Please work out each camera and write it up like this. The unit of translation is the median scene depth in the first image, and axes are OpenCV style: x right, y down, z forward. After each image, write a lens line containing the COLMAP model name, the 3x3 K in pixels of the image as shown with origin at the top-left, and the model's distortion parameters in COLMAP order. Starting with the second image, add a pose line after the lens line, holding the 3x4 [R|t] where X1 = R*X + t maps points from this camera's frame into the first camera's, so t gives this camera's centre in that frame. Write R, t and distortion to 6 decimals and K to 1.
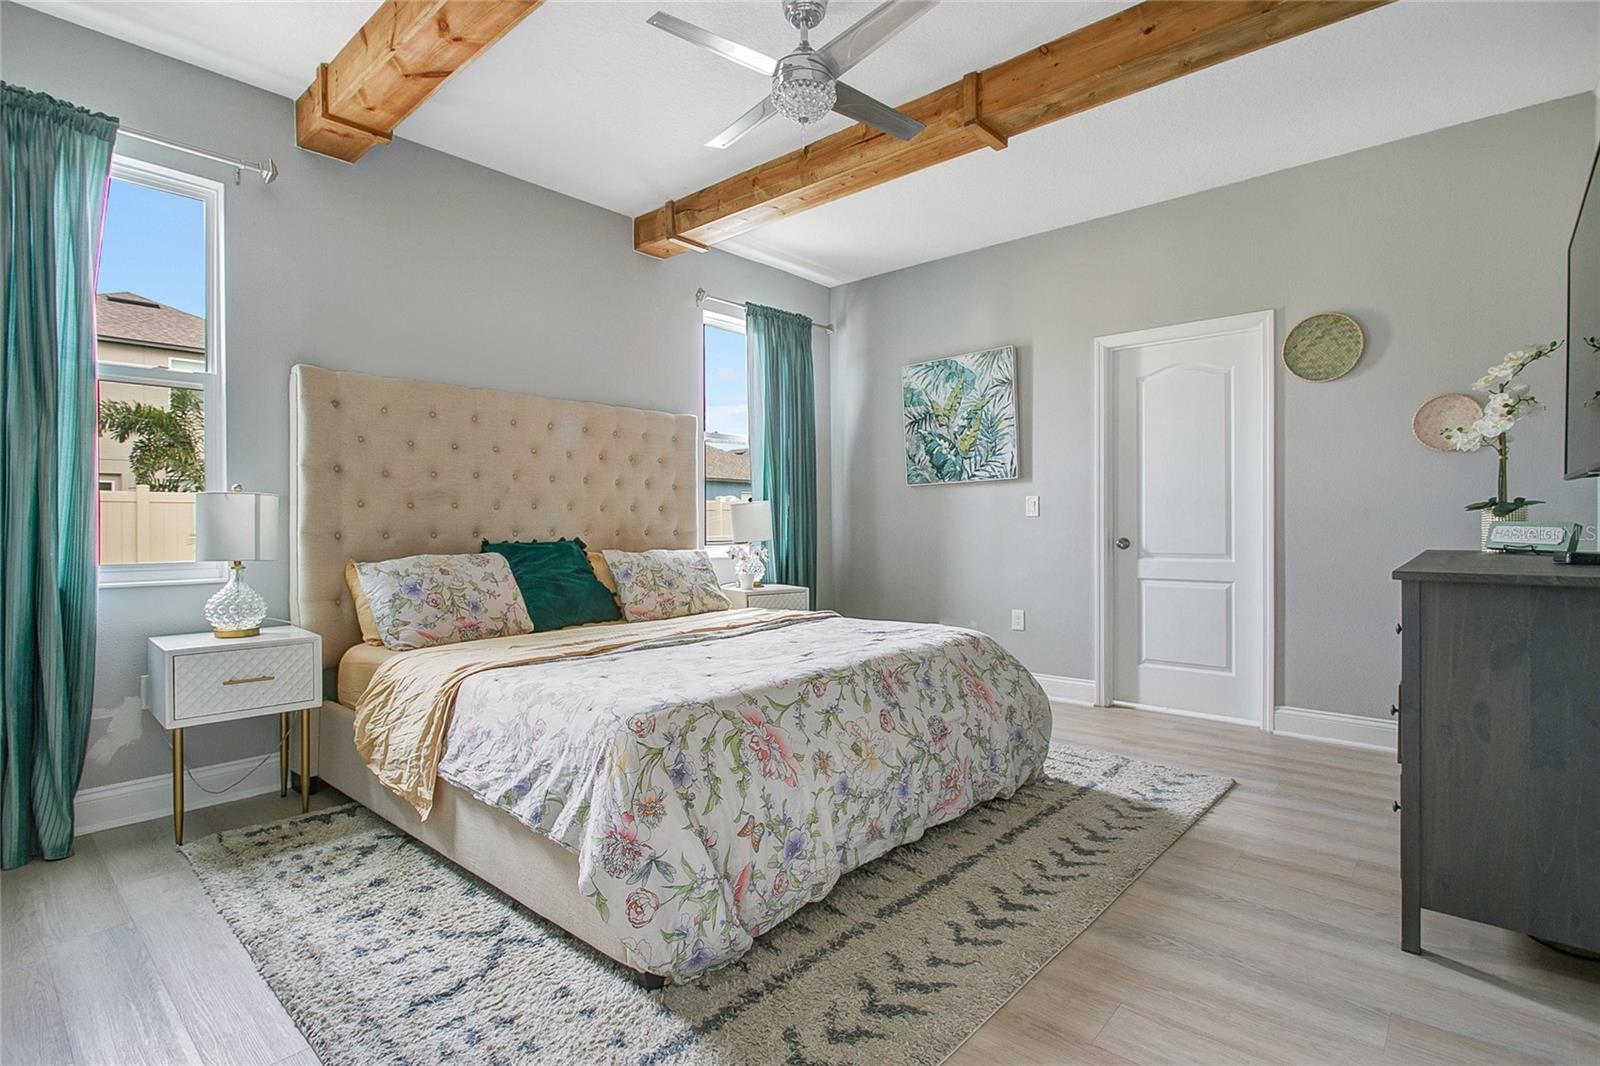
lens RADIAL K [[740.8, 0, 802.6], [0, 740.8, 525.6], [0, 0, 1]] dist [-0.005045, -0.000316]
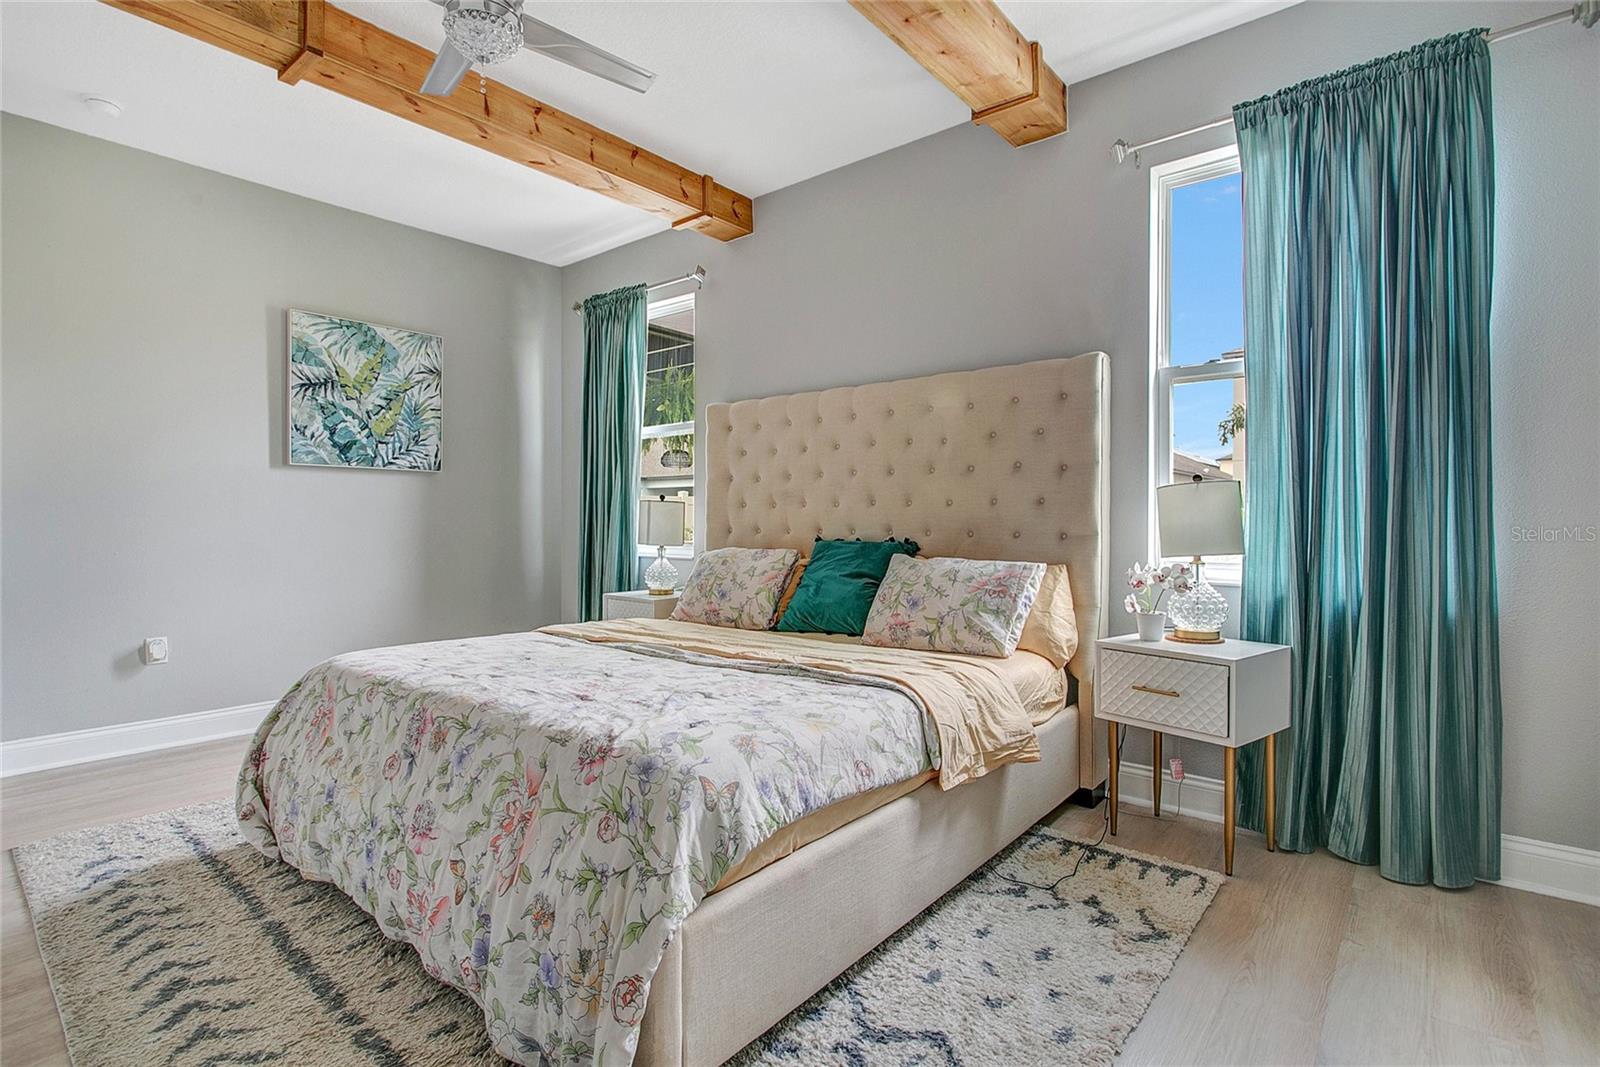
lens RADIAL K [[774.0, 0, 803.3], [0, 774.0, 526.1], [0, 0, 1]] dist [-0.015570, 0.002074]
pose [[0.052595, 0.010829, -0.998557, 0.868230], [-0.004733, 0.999933, 0.010594, -0.009791], [0.998605, 0.004169, 0.052642, 1.245728]]
